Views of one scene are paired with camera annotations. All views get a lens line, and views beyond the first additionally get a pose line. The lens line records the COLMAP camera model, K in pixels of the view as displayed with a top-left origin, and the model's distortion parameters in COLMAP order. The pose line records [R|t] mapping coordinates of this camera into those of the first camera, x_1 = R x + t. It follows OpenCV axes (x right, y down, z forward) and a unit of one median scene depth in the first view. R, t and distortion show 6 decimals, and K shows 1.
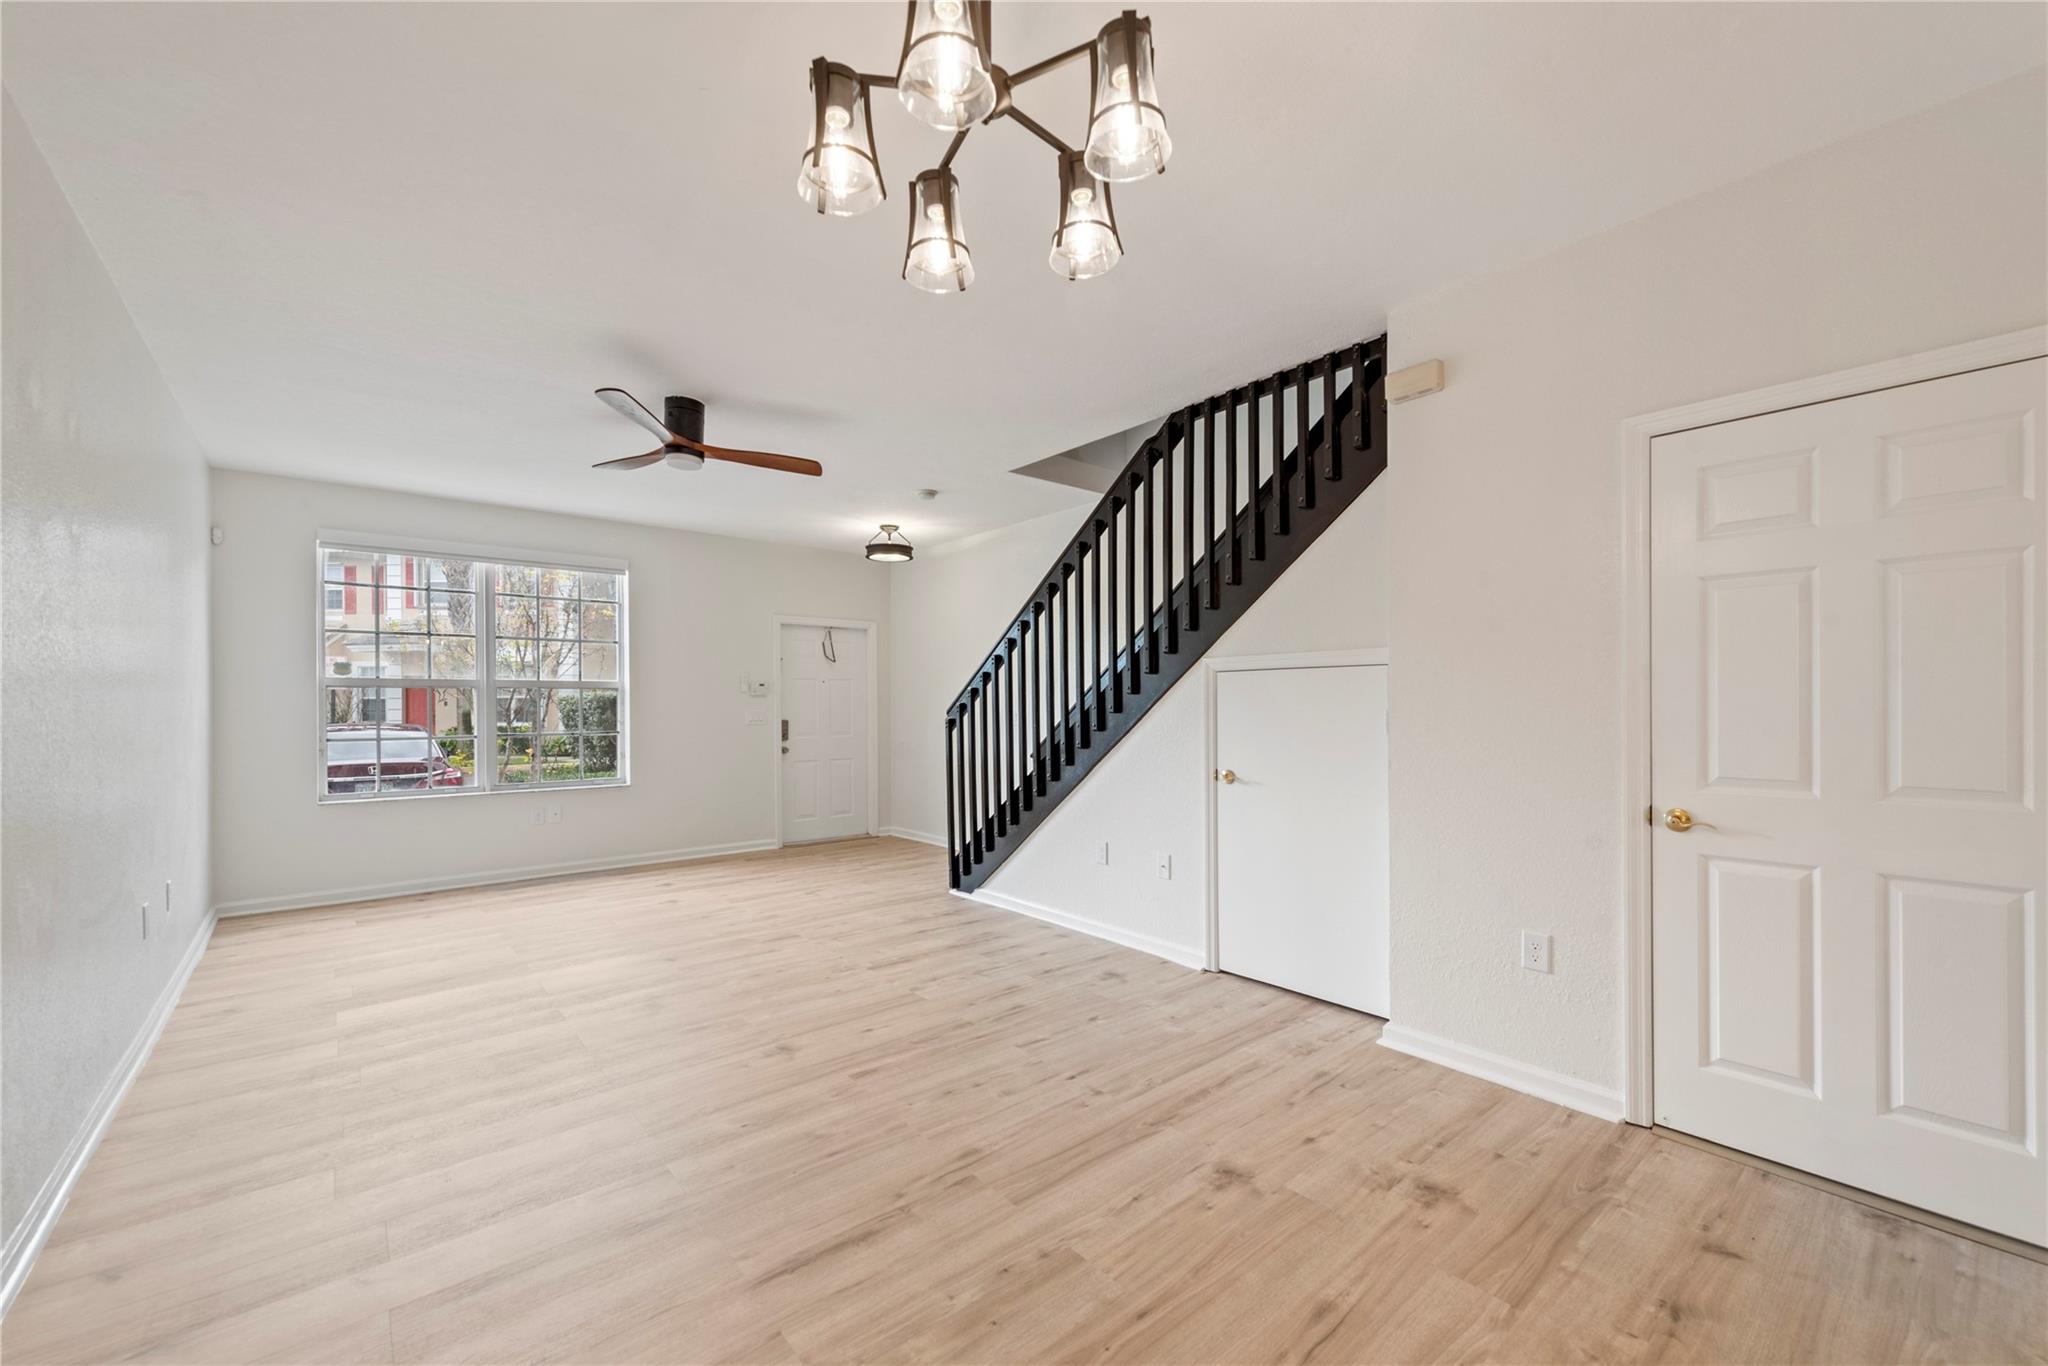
lens RADIAL K [[815.0, 0, 1042.3], [0, 815.0, 713.4], [0, 0, 1]] dist [0.014235, -0.003849]
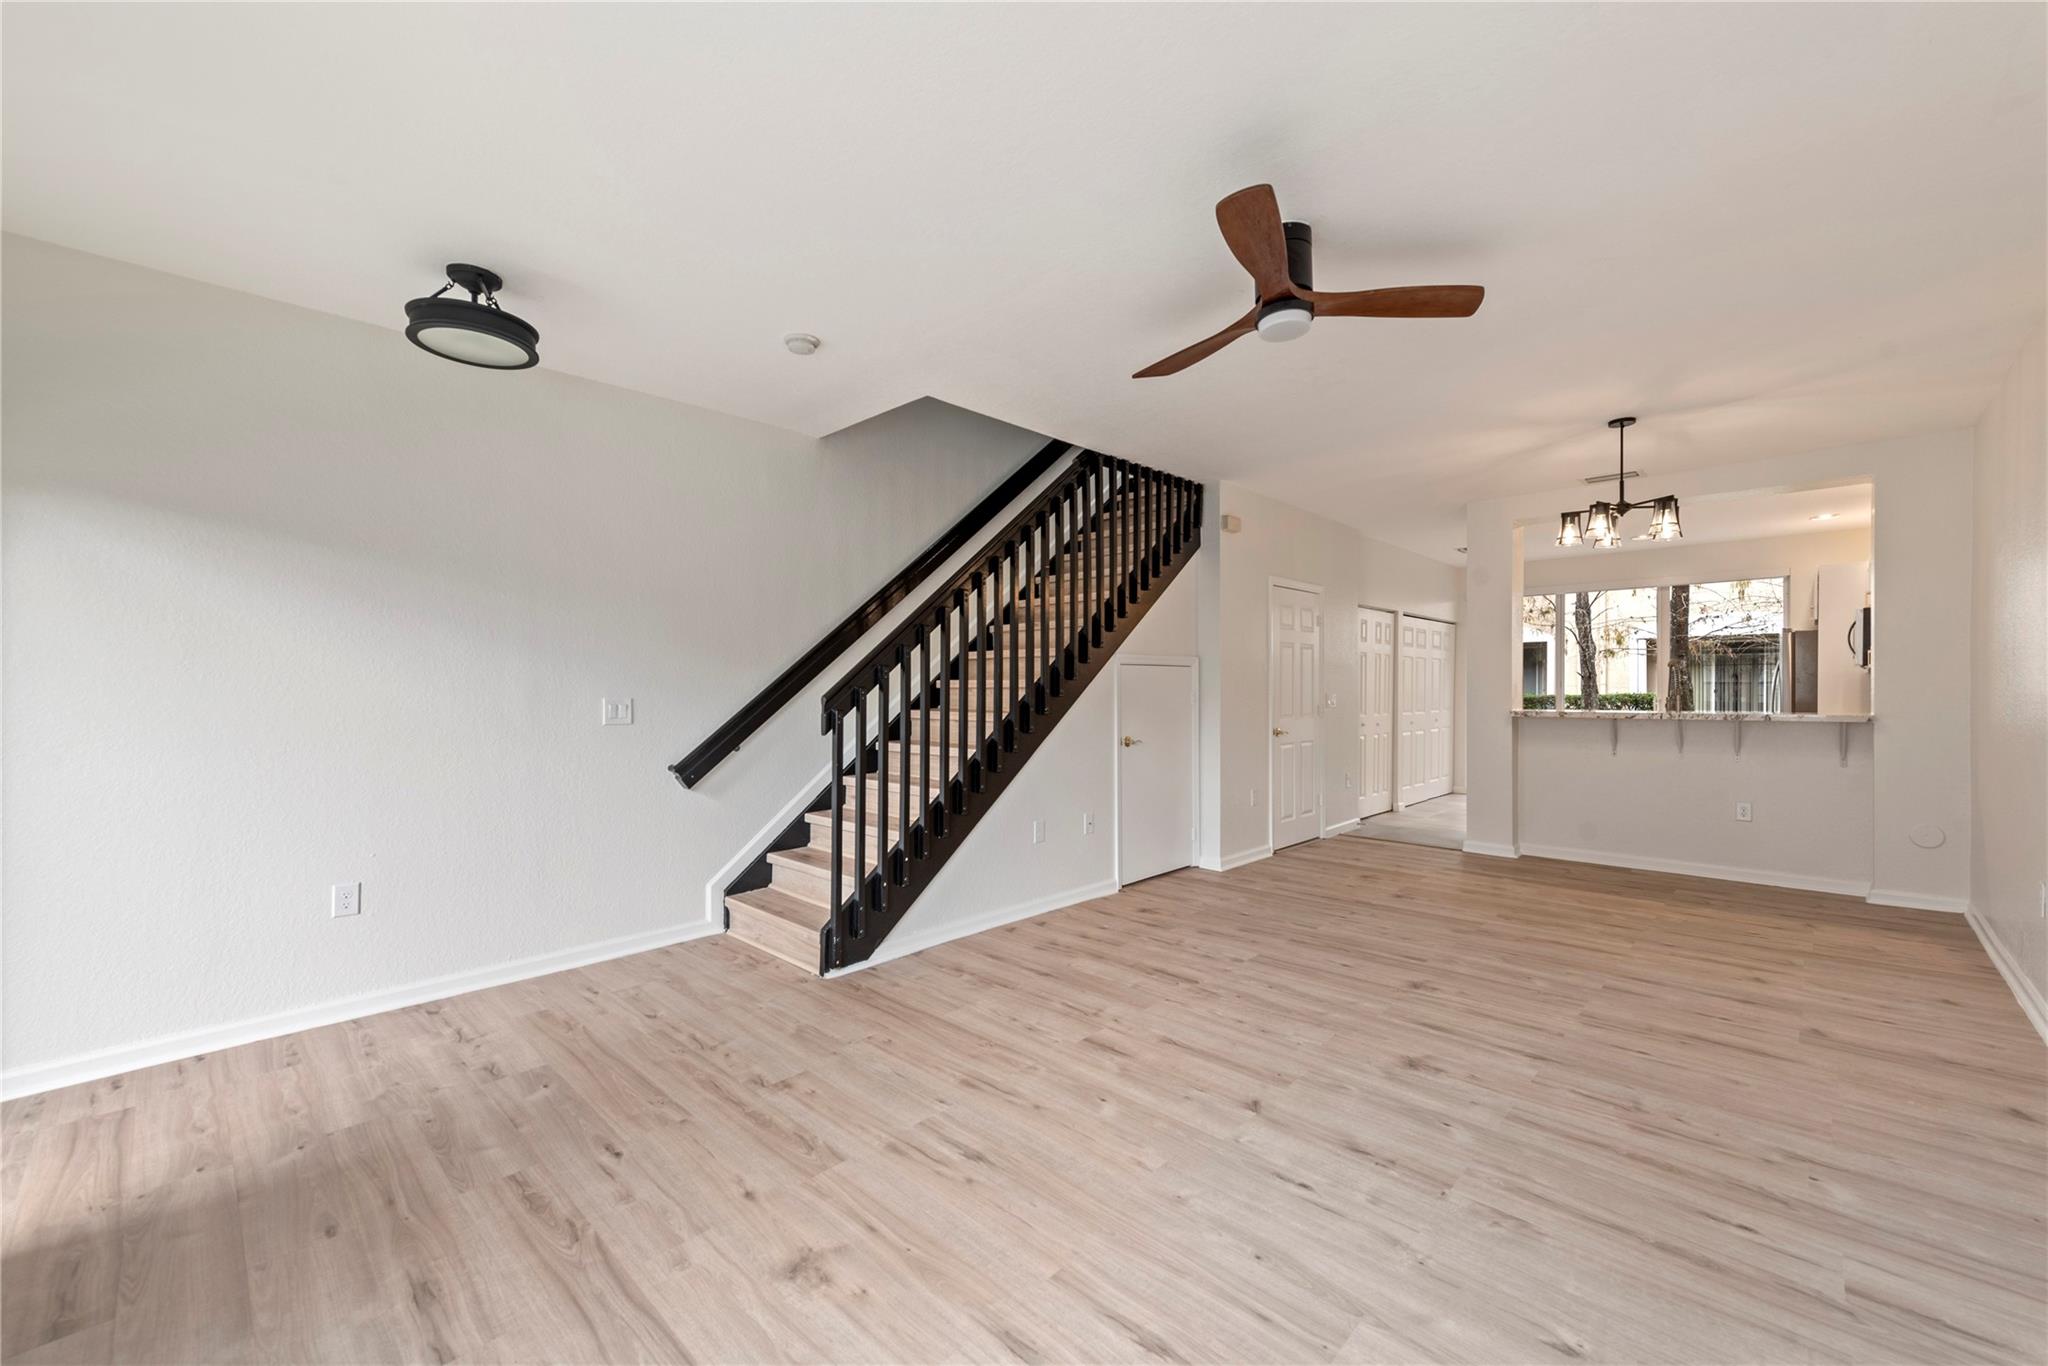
lens RADIAL K [[815.0, 0, 1005.5], [0, 815.0, 689.9], [0, 0, 1]] dist [0.014235, -0.003849]
pose [[-0.081687, -0.000594, 0.996658, -1.201992], [0.013184, 0.999912, 0.001677, -0.014803], [-0.996571, 0.013277, -0.081672, 1.409928]]
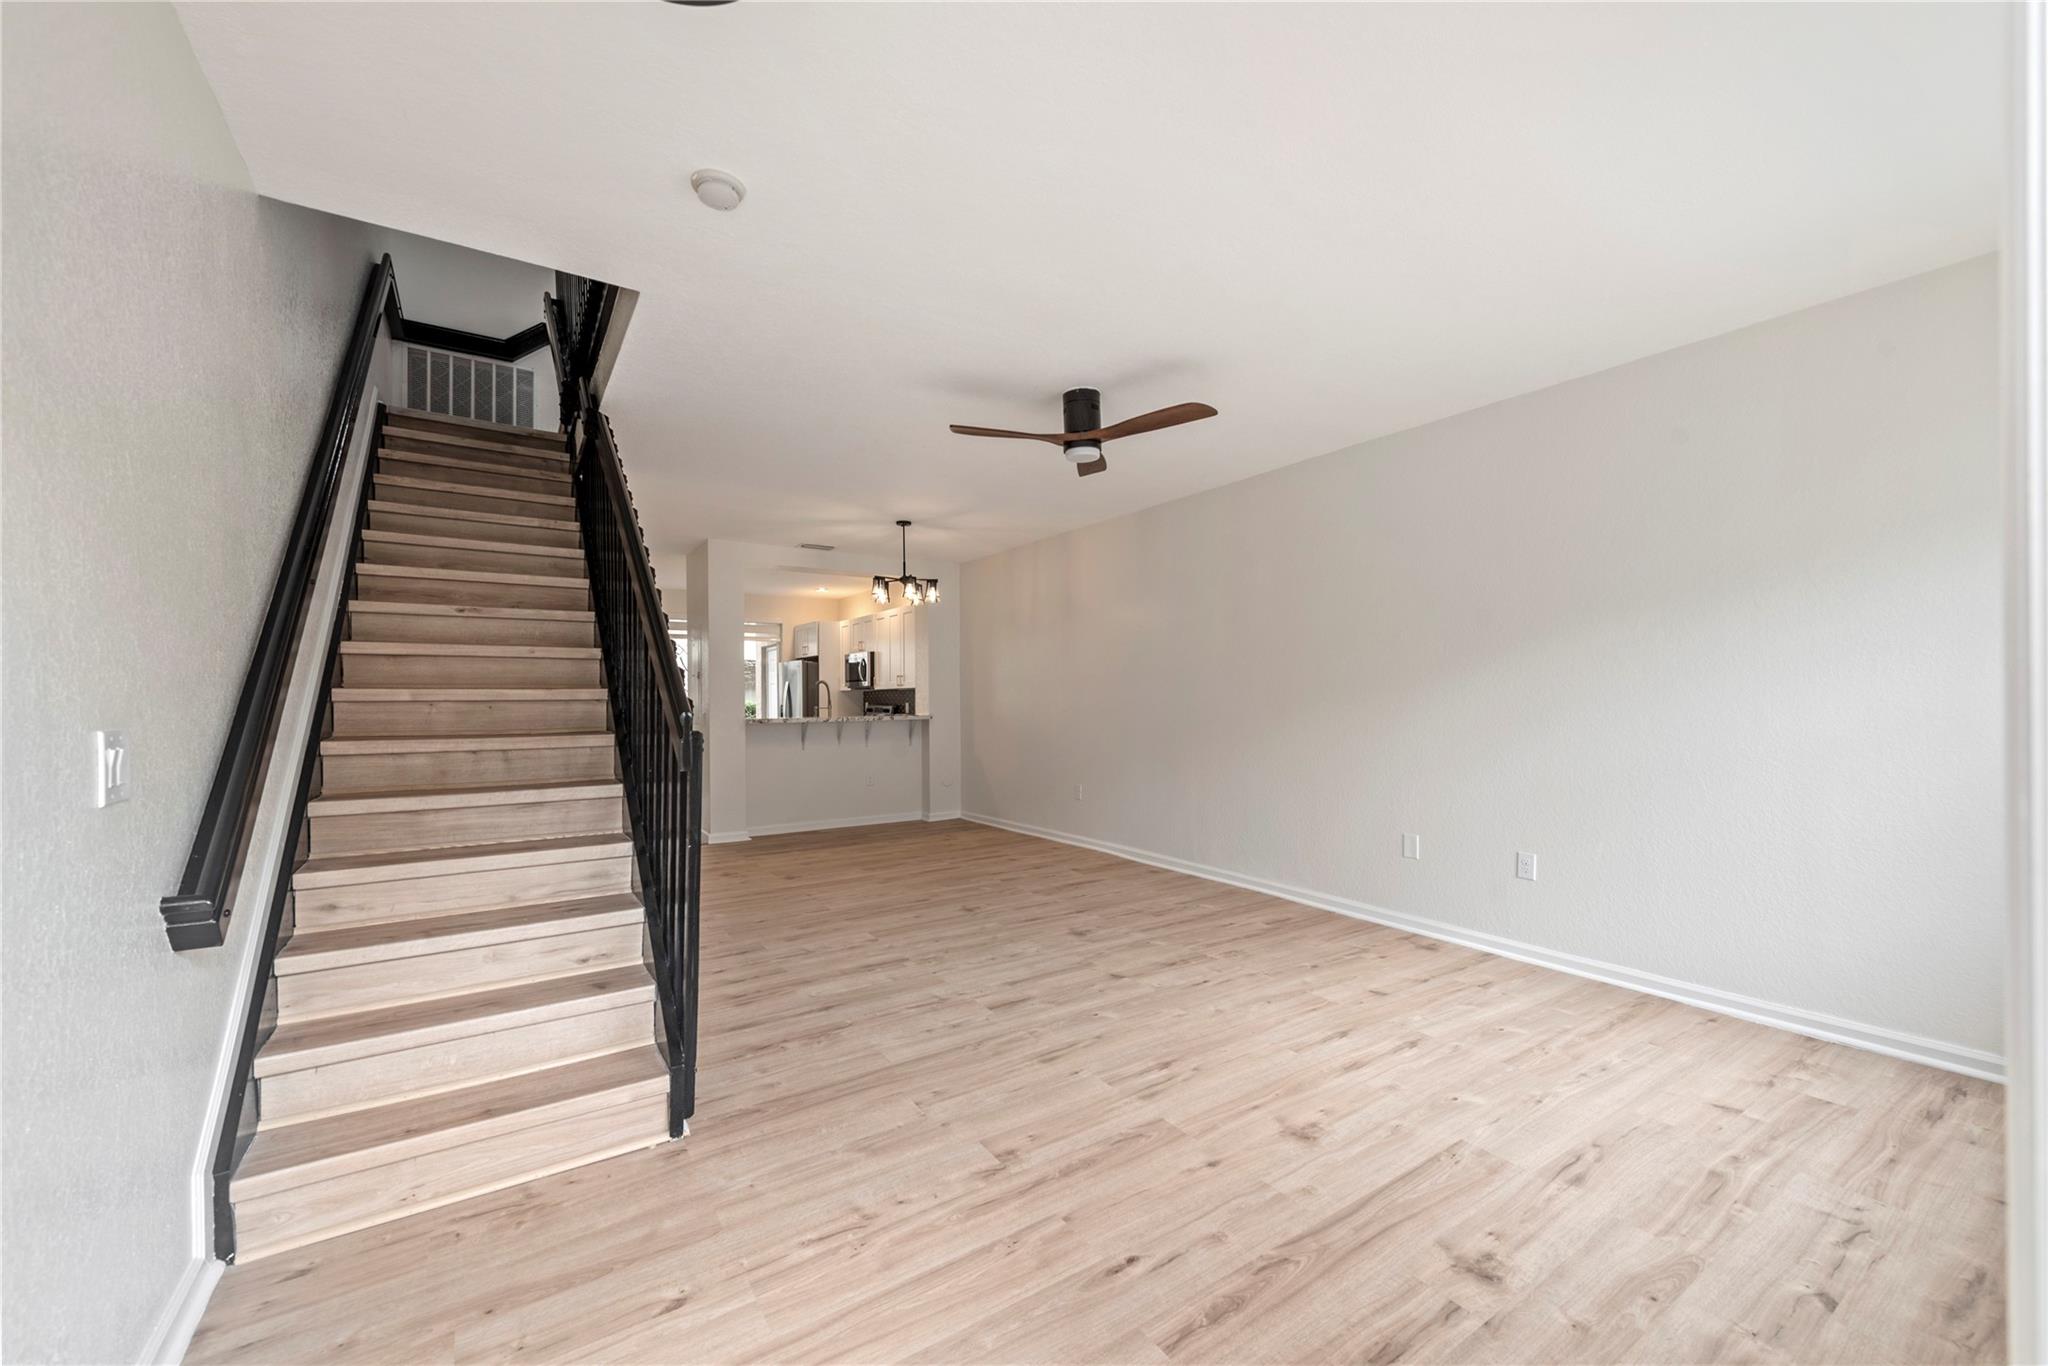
lens RADIAL K [[815.0, 0, 1041.6], [0, 815.0, 679.9], [0, 0, 1]] dist [0.014235, -0.003849]
pose [[-0.993530, 0.011661, 0.112968, -0.547358], [0.010622, 0.999896, -0.009797, -0.024965], [-0.113070, -0.008534, -0.993550, 2.197853]]
